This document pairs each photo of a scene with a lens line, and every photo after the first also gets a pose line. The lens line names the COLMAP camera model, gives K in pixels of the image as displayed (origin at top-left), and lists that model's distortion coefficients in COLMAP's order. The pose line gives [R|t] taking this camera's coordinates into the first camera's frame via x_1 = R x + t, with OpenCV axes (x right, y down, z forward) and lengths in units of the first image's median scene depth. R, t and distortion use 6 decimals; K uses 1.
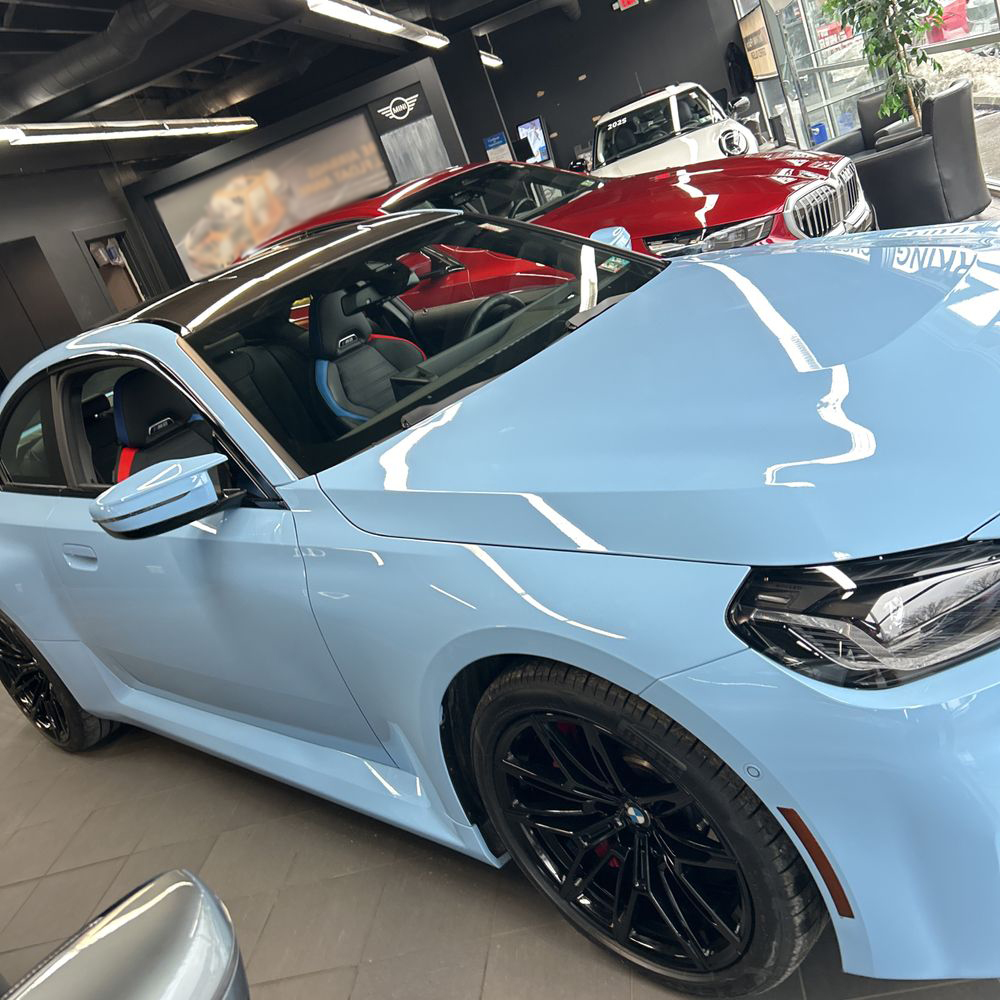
lens RADIAL K [[1007.4, 0, 493.7], [0, 1007.4, 484.3], [0, 0, 1]] dist [0.017127, 0.000000]
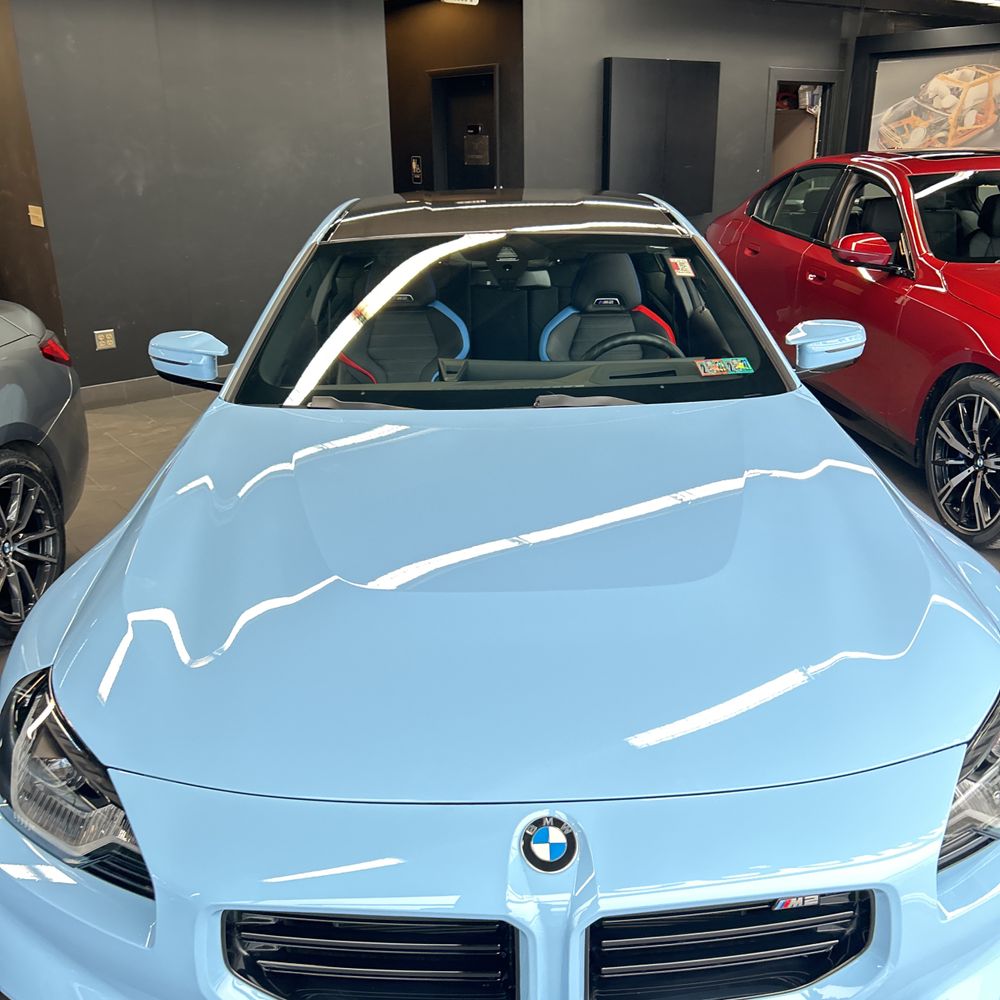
lens RADIAL K [[1007.4, 0, 509.6], [0, 1007.4, 498.9], [0, 0, 1]] dist [0.017127, 0.000000]
pose [[0.653699, 0.551501, -0.518193, 0.340699], [-0.446389, 0.833953, 0.324439, -0.213114], [0.611077, 0.019230, 0.791338, 0.126119]]
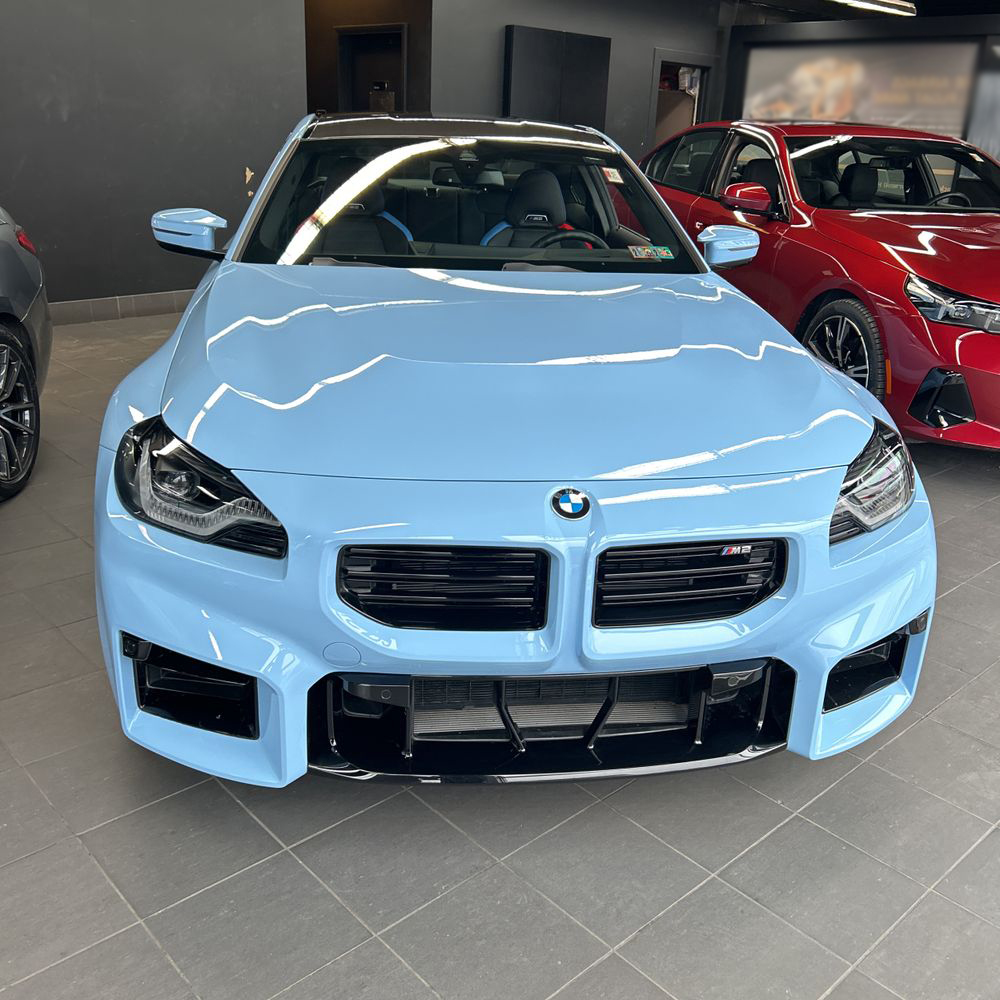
lens RADIAL K [[1007.4, 0, 504.6], [0, 1007.4, 499.2], [0, 0, 1]] dist [0.017127, 0.000000]
pose [[0.706875, 0.565278, -0.425191, 0.405171], [-0.494222, 0.824748, 0.274837, -0.144206], [0.506035, 0.015864, 0.862367, 0.000073]]
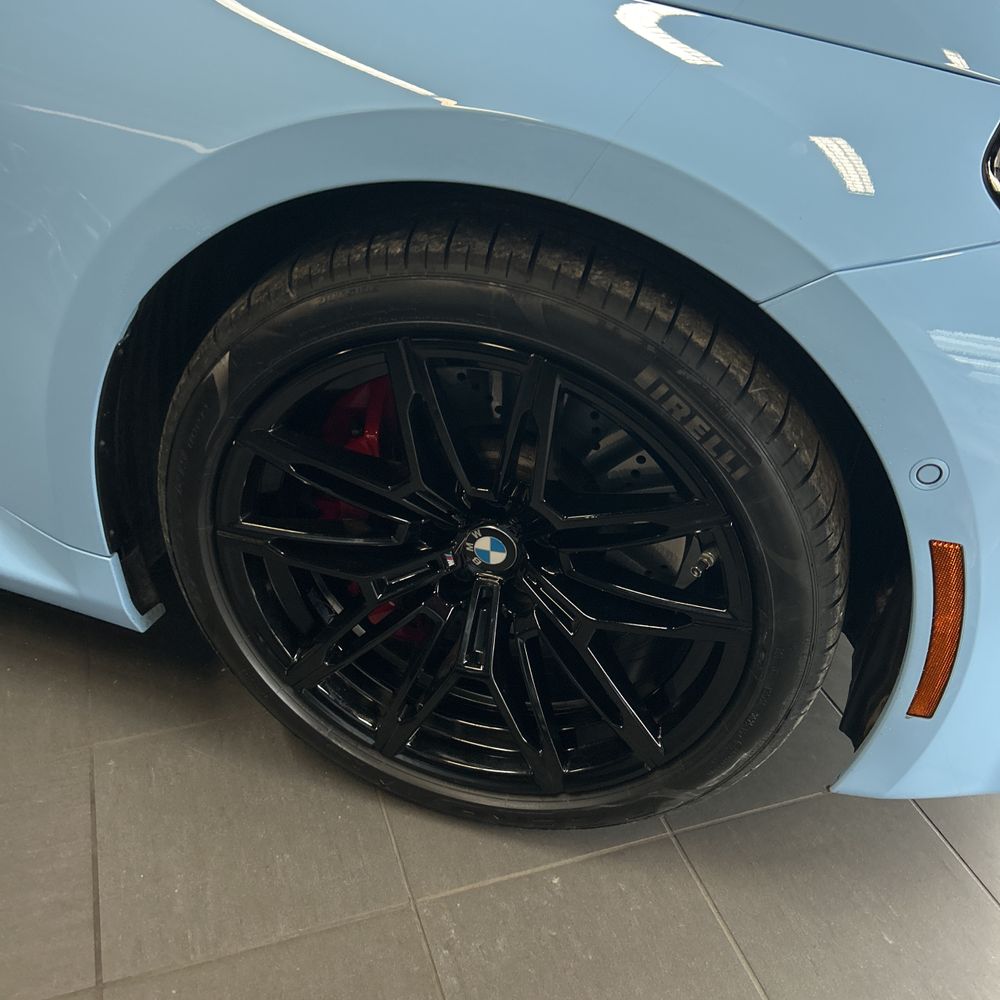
lens RADIAL K [[1007.4, 0, 499.0], [0, 1007.4, 500.7], [0, 0, 1]] dist [0.017127, 0.000000]
pose [[0.798344, 0.103679, 0.593209, -0.077194], [-0.231208, 0.962342, 0.142968, 0.083970], [-0.556047, -0.251292, 0.792252, 0.212225]]
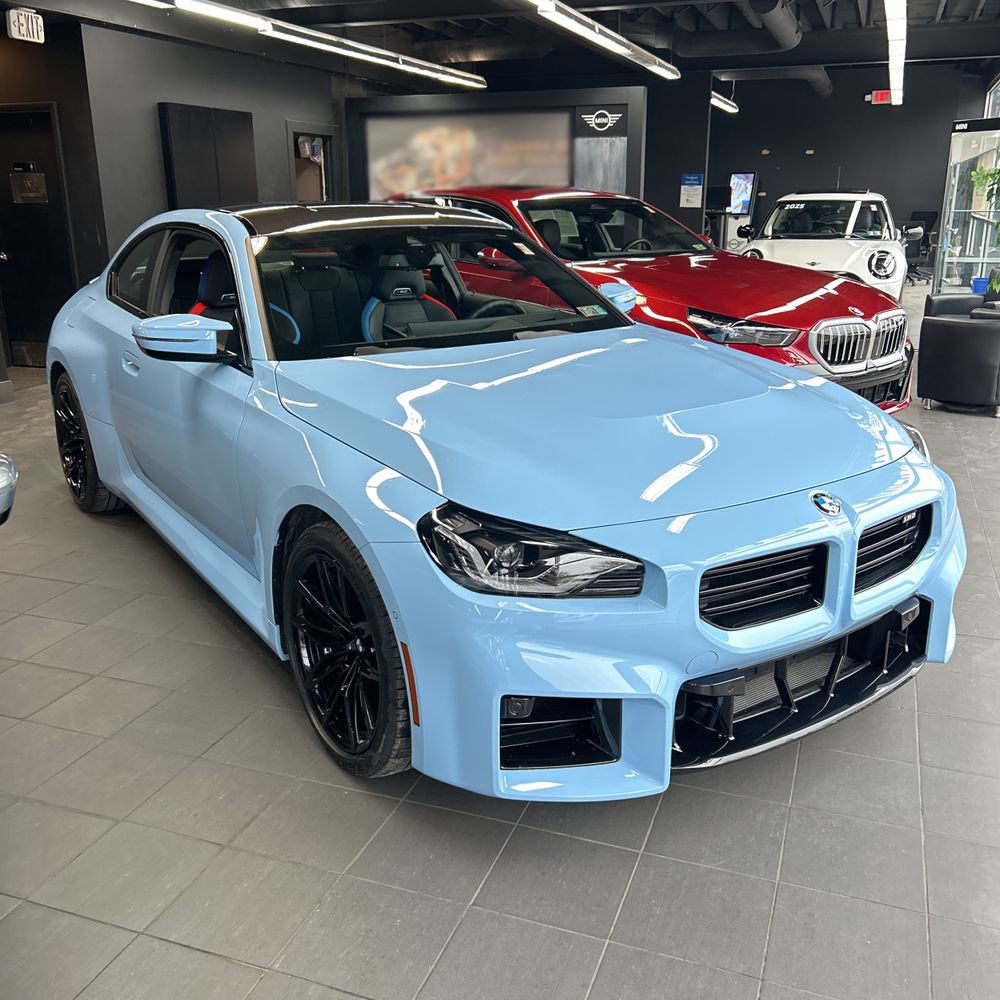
lens RADIAL K [[1007.4, 0, 505.3], [0, 1007.4, 495.3], [0, 0, 1]] dist [0.017127, 0.000000]
pose [[0.915781, 0.390034, -0.096015, 0.152772], [-0.388321, 0.920793, 0.036705, -0.005475], [0.102726, 0.003671, 0.994703, -0.176752]]
